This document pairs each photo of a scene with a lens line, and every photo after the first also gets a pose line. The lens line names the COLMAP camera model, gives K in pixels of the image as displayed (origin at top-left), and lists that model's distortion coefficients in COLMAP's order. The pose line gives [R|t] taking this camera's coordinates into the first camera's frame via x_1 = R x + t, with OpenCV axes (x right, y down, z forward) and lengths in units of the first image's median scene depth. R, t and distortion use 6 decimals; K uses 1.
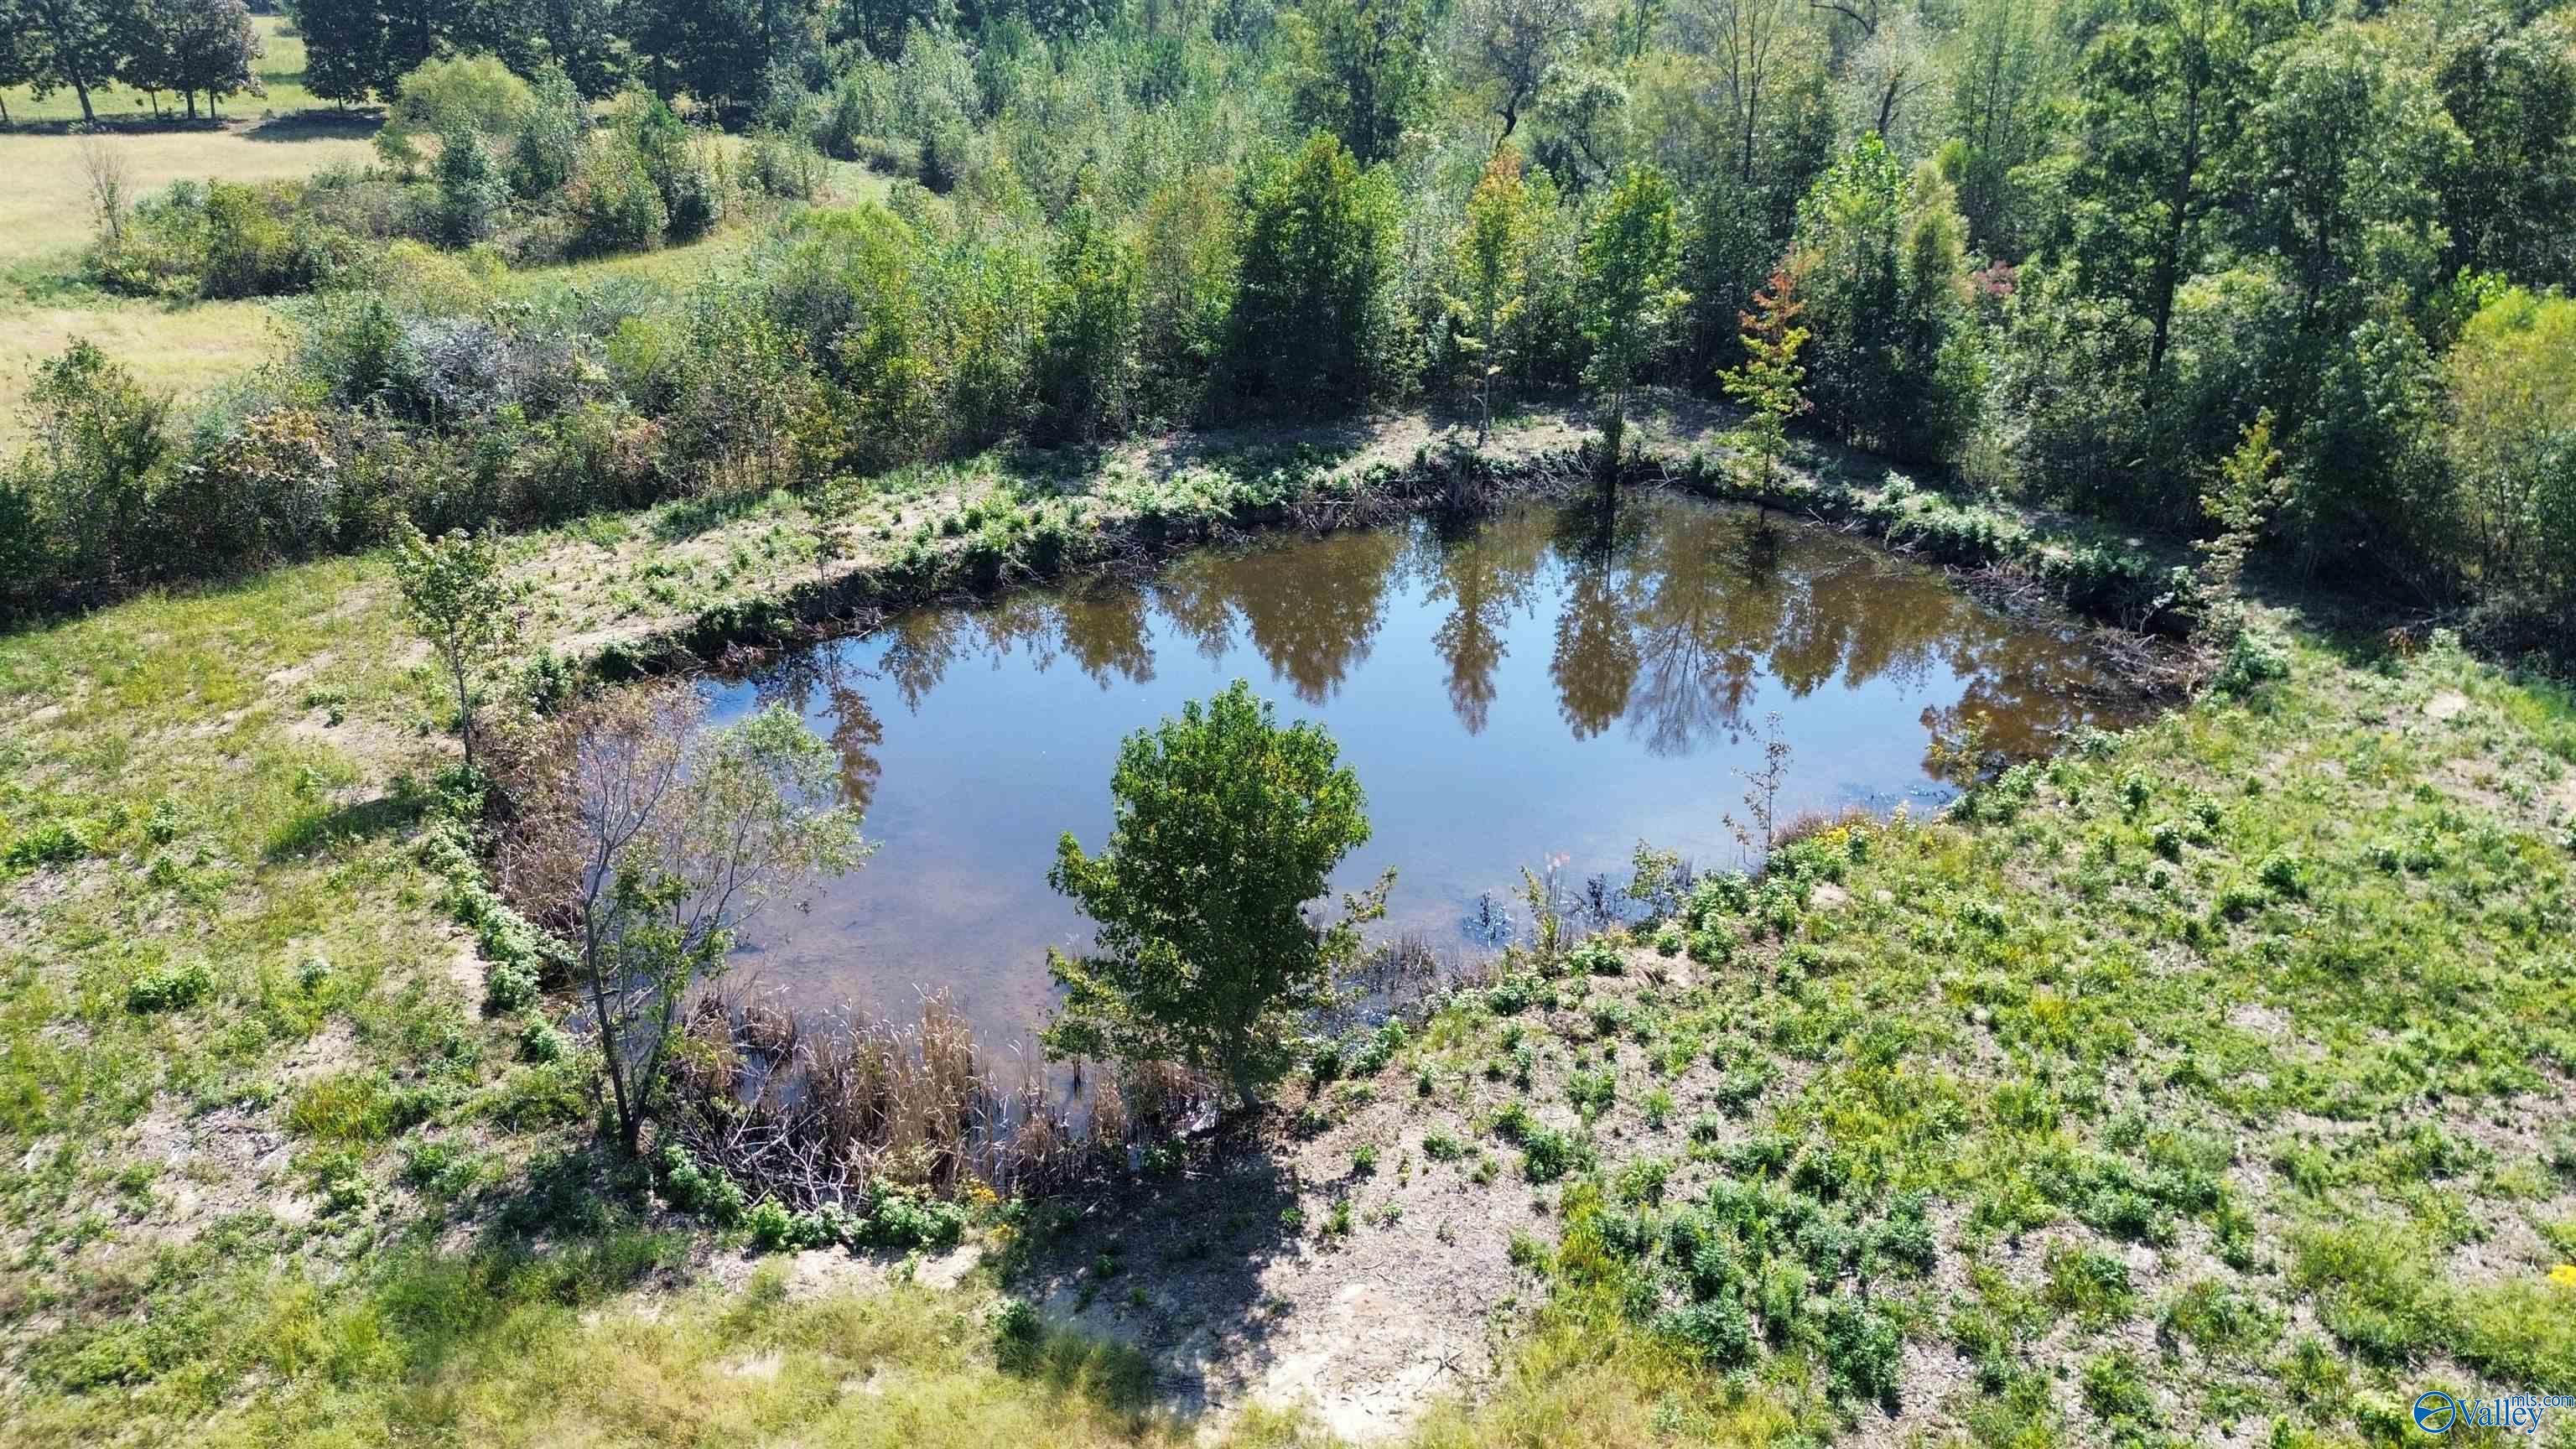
lens RADIAL K [[1829.4, 0, 1287.8], [0, 1829.4, 728.0], [0, 0, 1]] dist [0.056656, -0.047835]
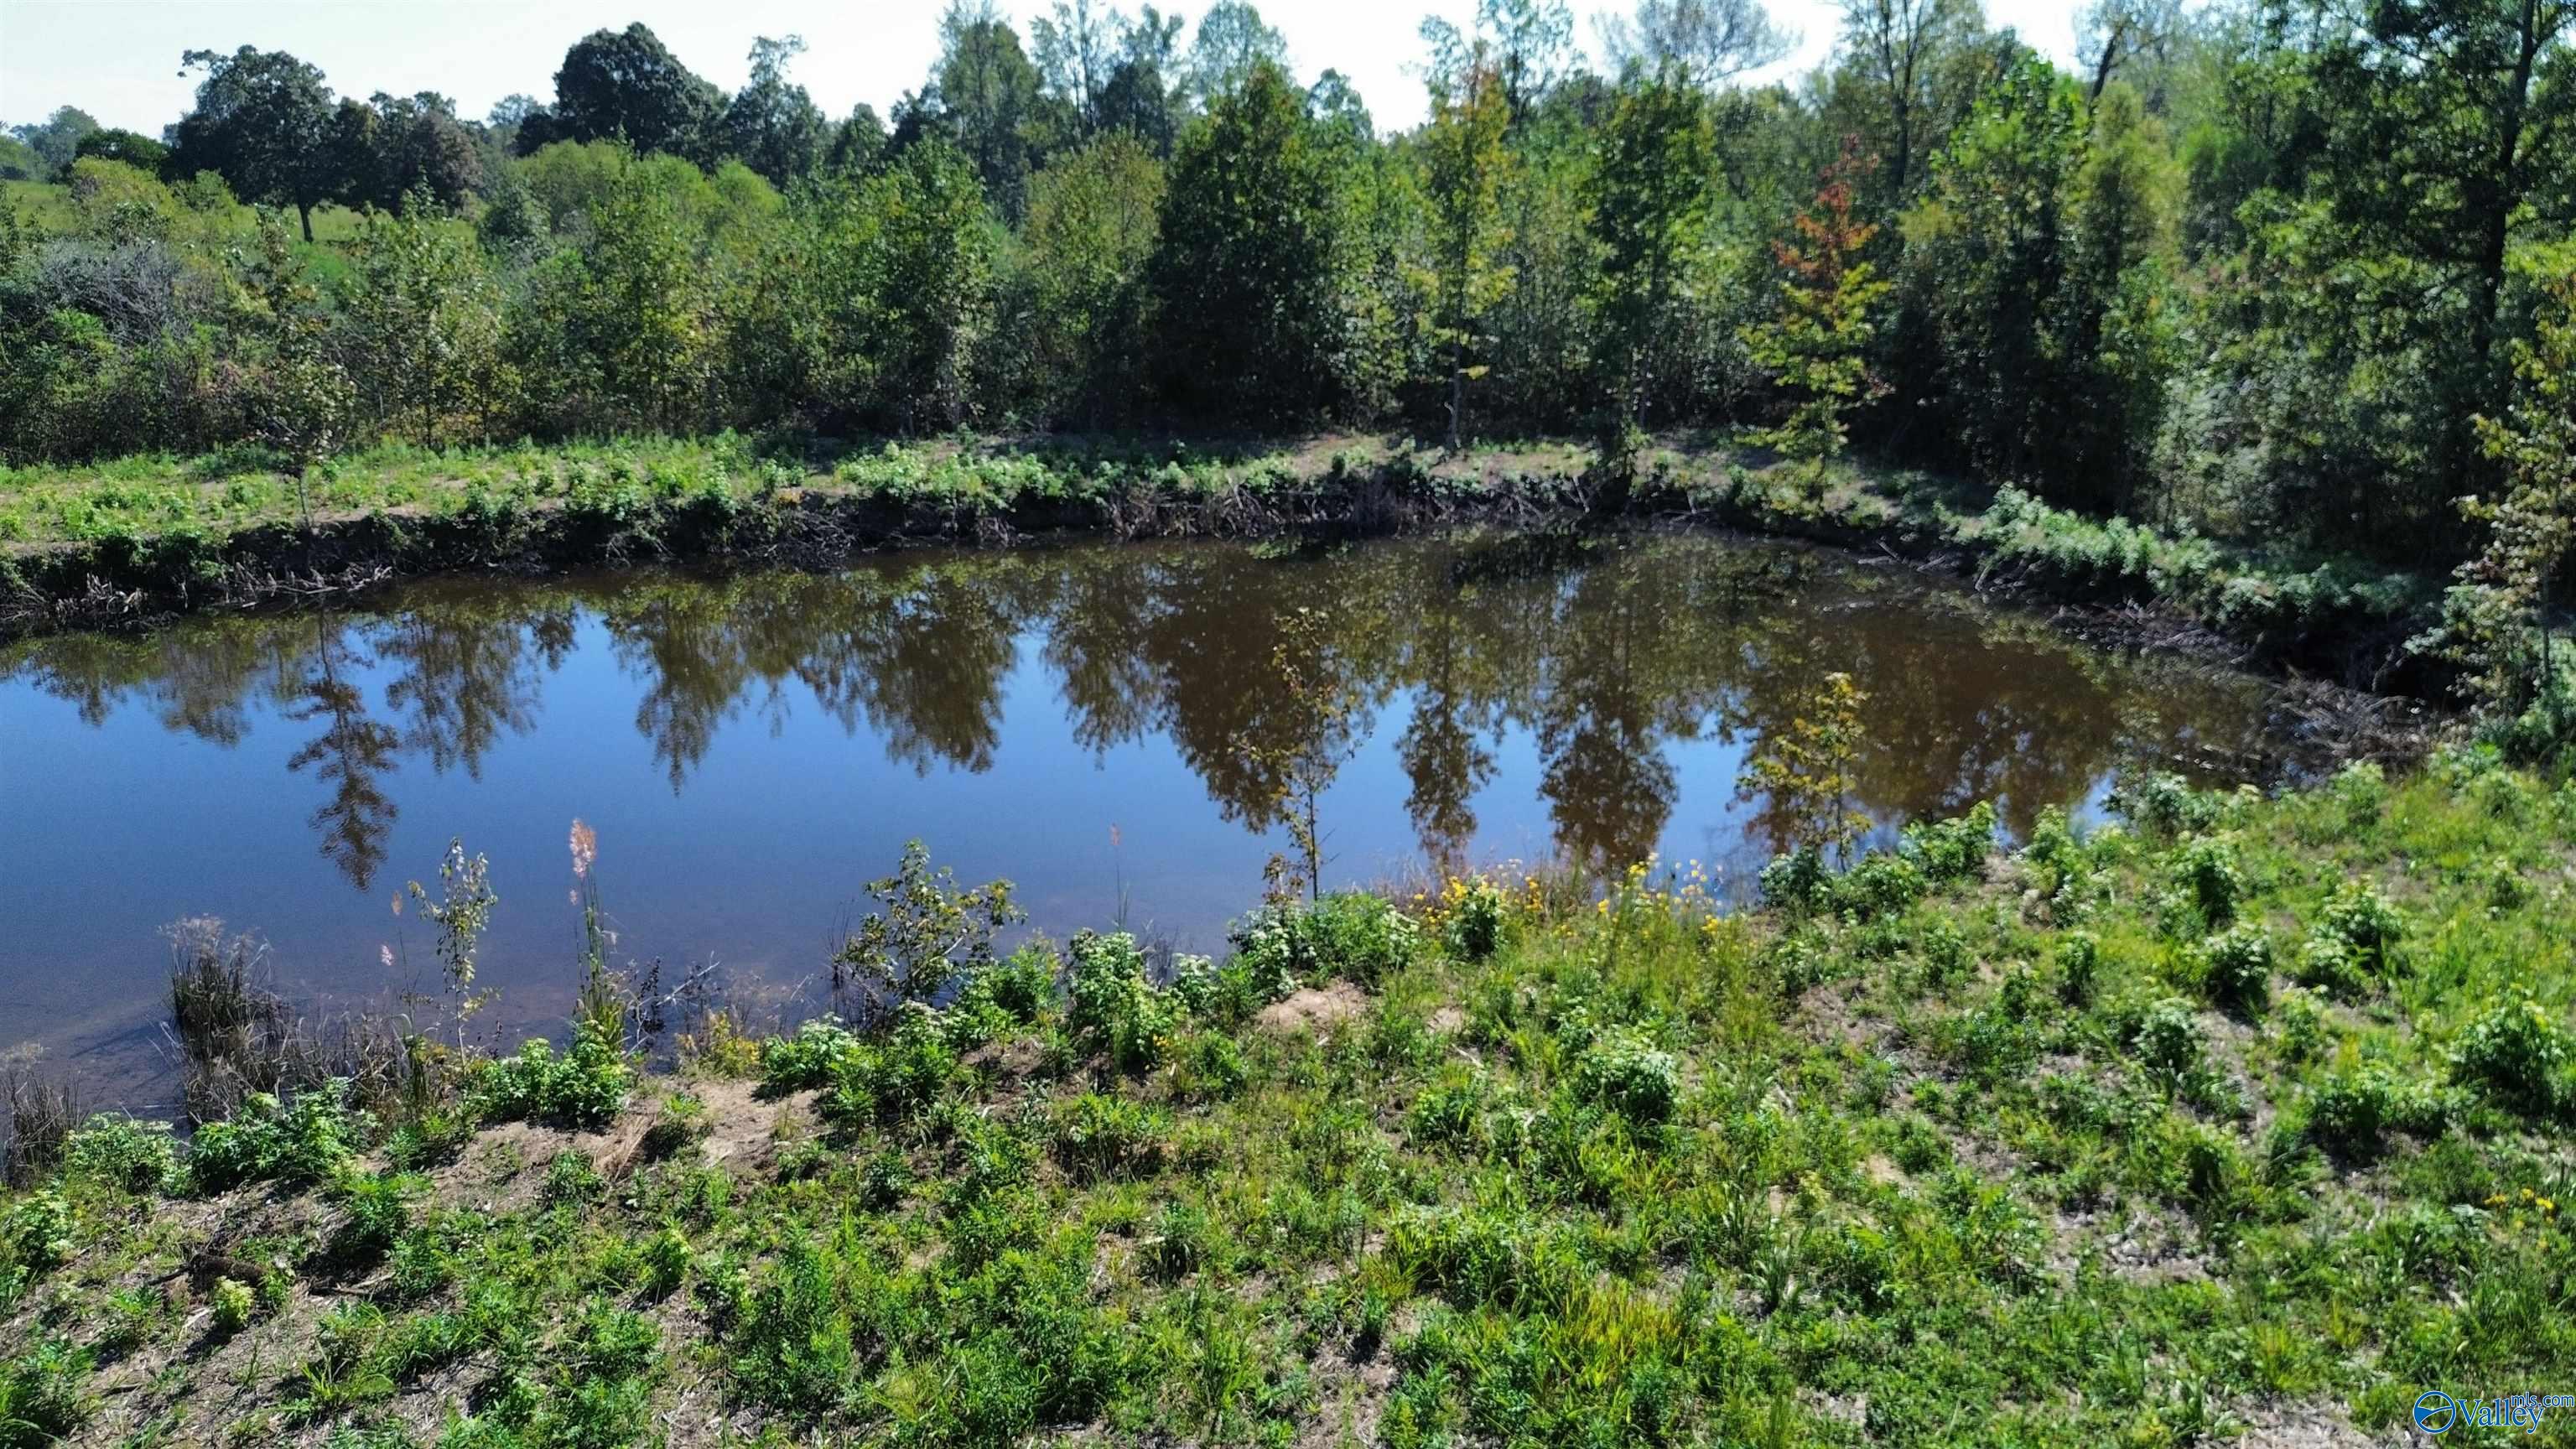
lens RADIAL K [[1829.4, 0, 1302.3], [0, 1829.4, 721.6], [0, 0, 1]] dist [0.056656, -0.047835]
pose [[0.979940, 0.055394, -0.191438, 0.225709], [-0.081584, 0.987919, -0.131756, 0.050186], [0.181827, 0.144731, 0.972621, 0.358588]]
